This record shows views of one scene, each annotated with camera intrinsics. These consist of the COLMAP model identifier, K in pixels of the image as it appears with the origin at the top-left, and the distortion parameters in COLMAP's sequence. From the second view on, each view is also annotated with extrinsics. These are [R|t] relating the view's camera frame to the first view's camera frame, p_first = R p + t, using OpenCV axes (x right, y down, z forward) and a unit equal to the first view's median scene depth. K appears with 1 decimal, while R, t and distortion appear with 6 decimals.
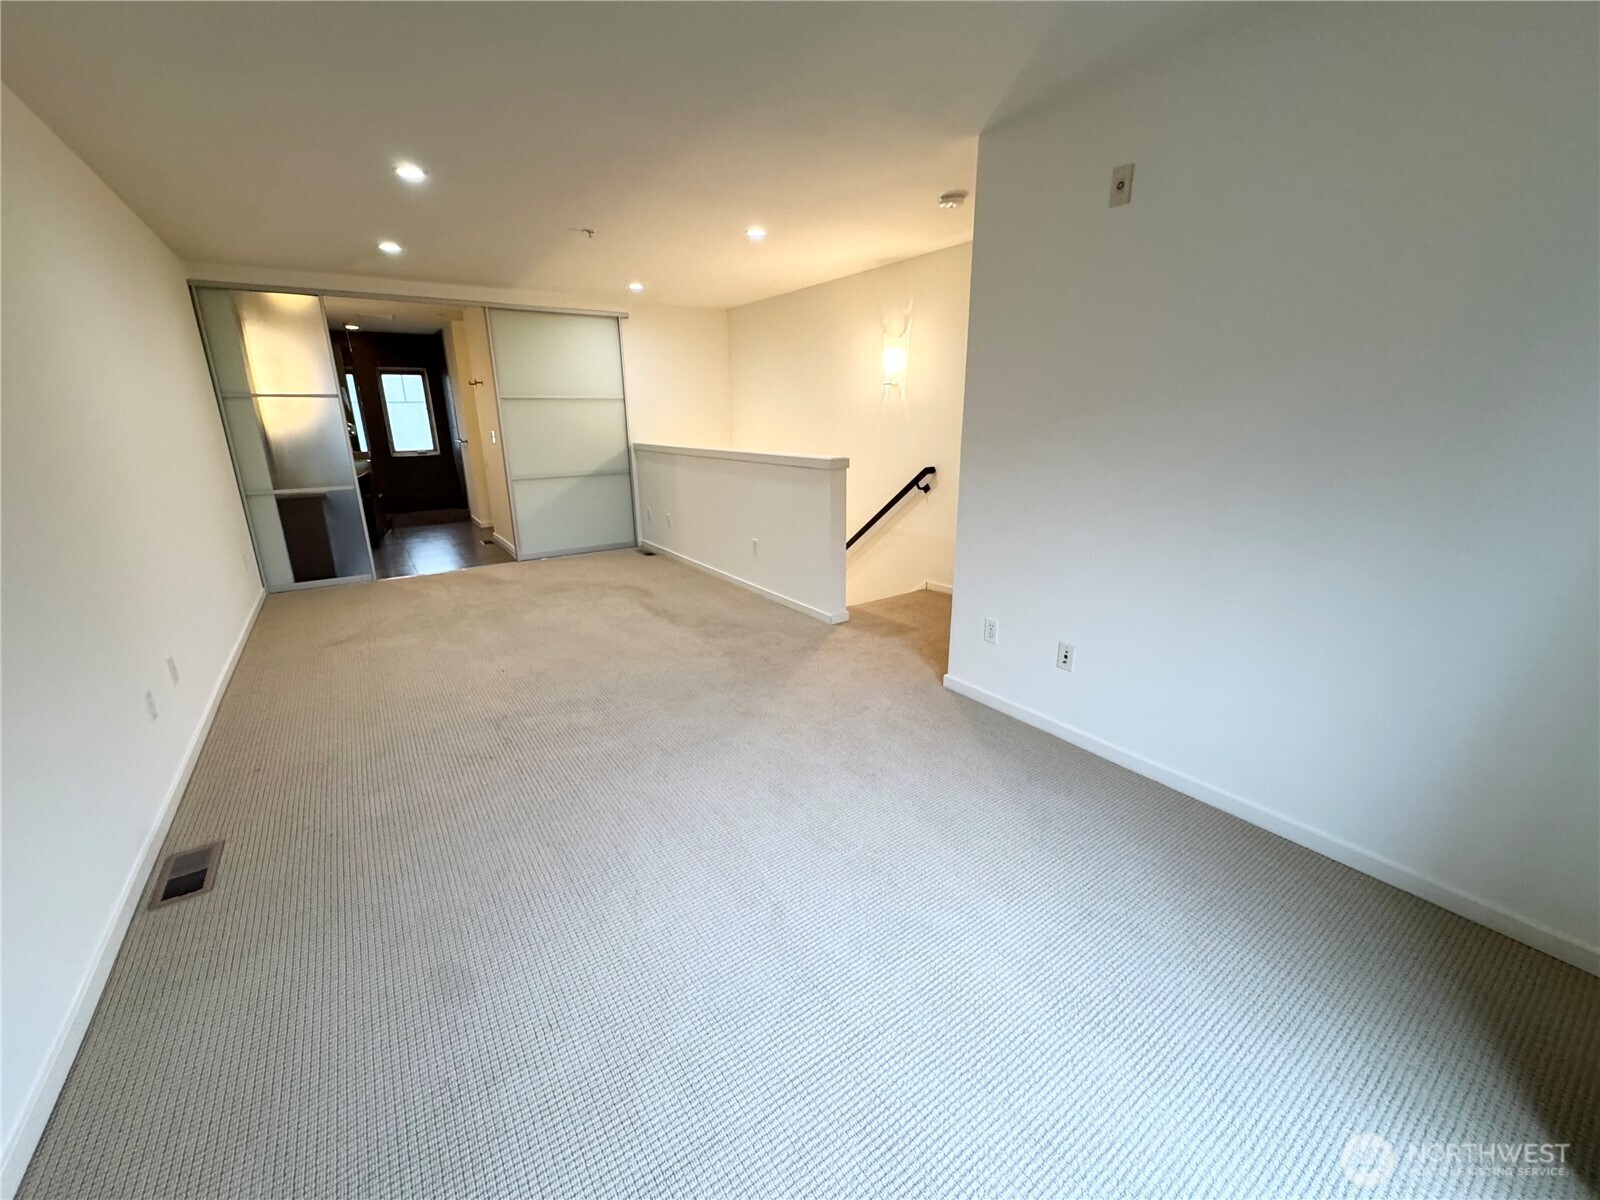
lens RADIAL K [[639.9, 0, 795.4], [0, 639.9, 592.3], [0, 0, 1]] dist [-0.007412, 0.000732]
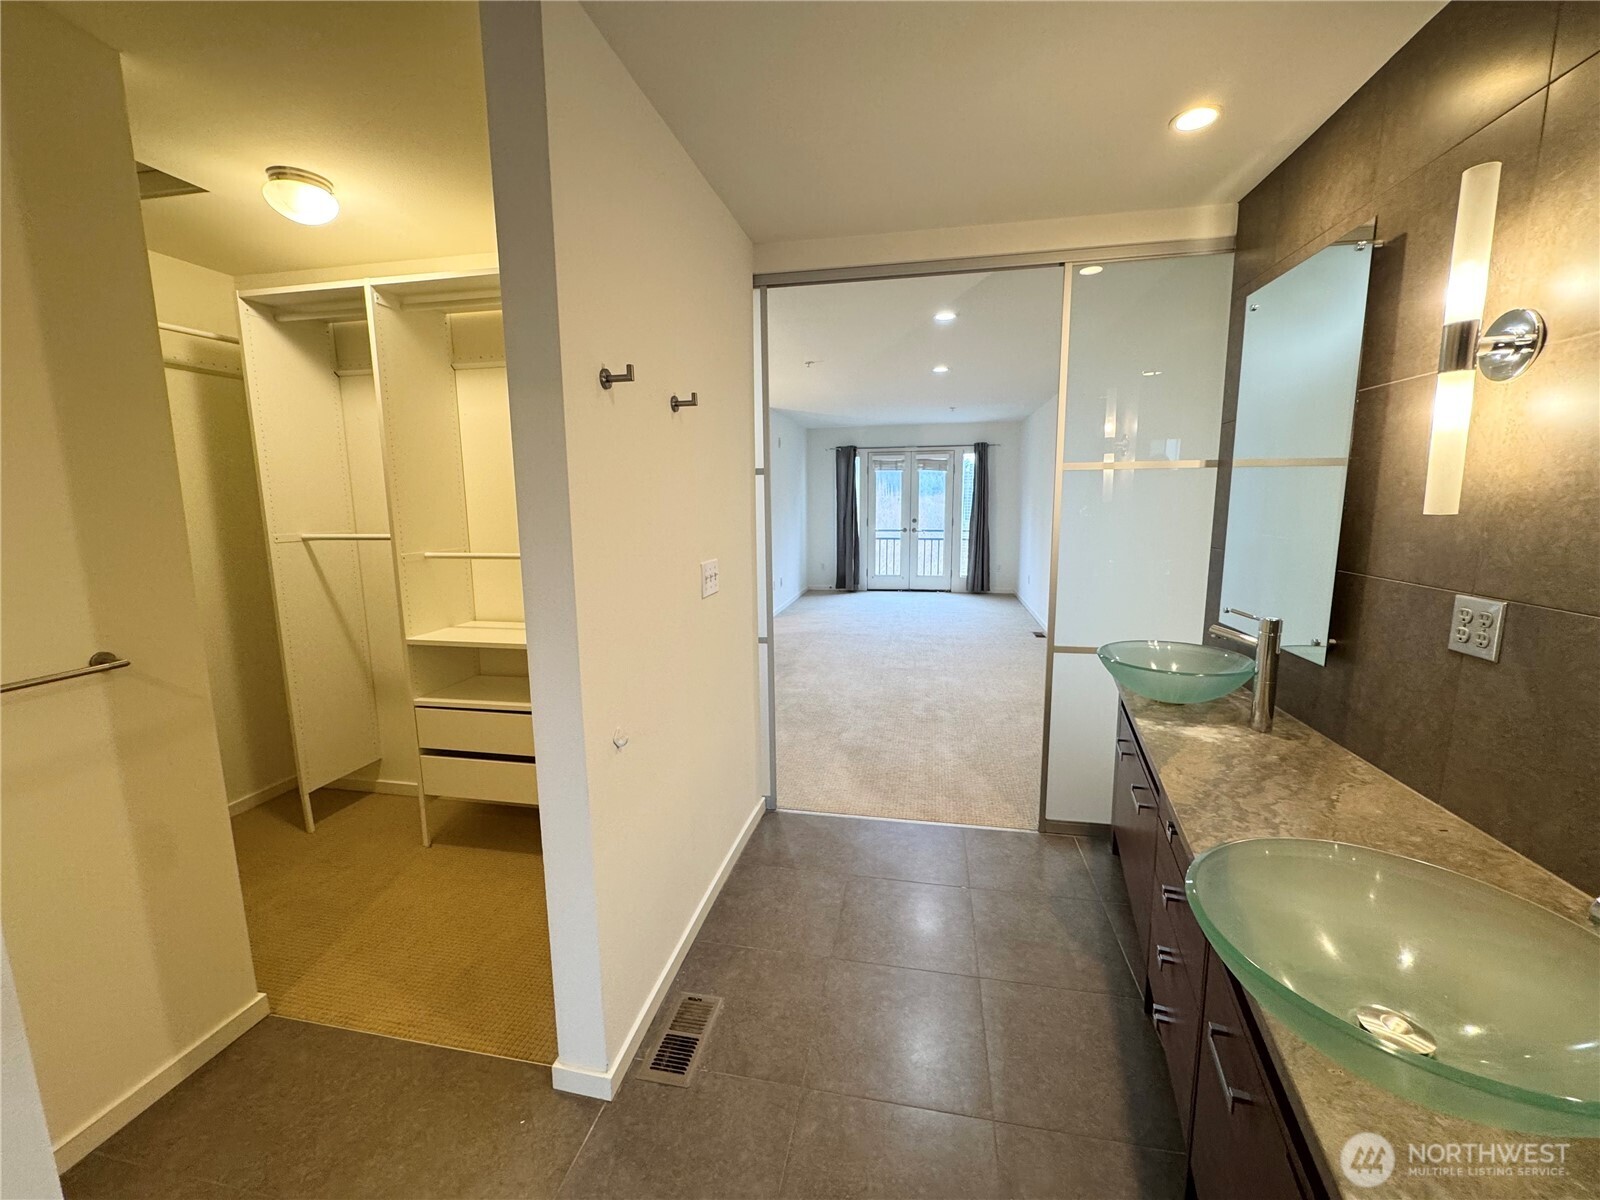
lens RADIAL K [[639.9, 0, 798.1], [0, 639.9, 600.5], [0, 0, 1]] dist [-0.007412, 0.000732]
pose [[-0.695342, -0.095655, 0.712285, -1.124146], [0.210189, 0.920701, 0.328833, -0.500533], [-0.687256, 0.378365, -0.620096, 1.780624]]
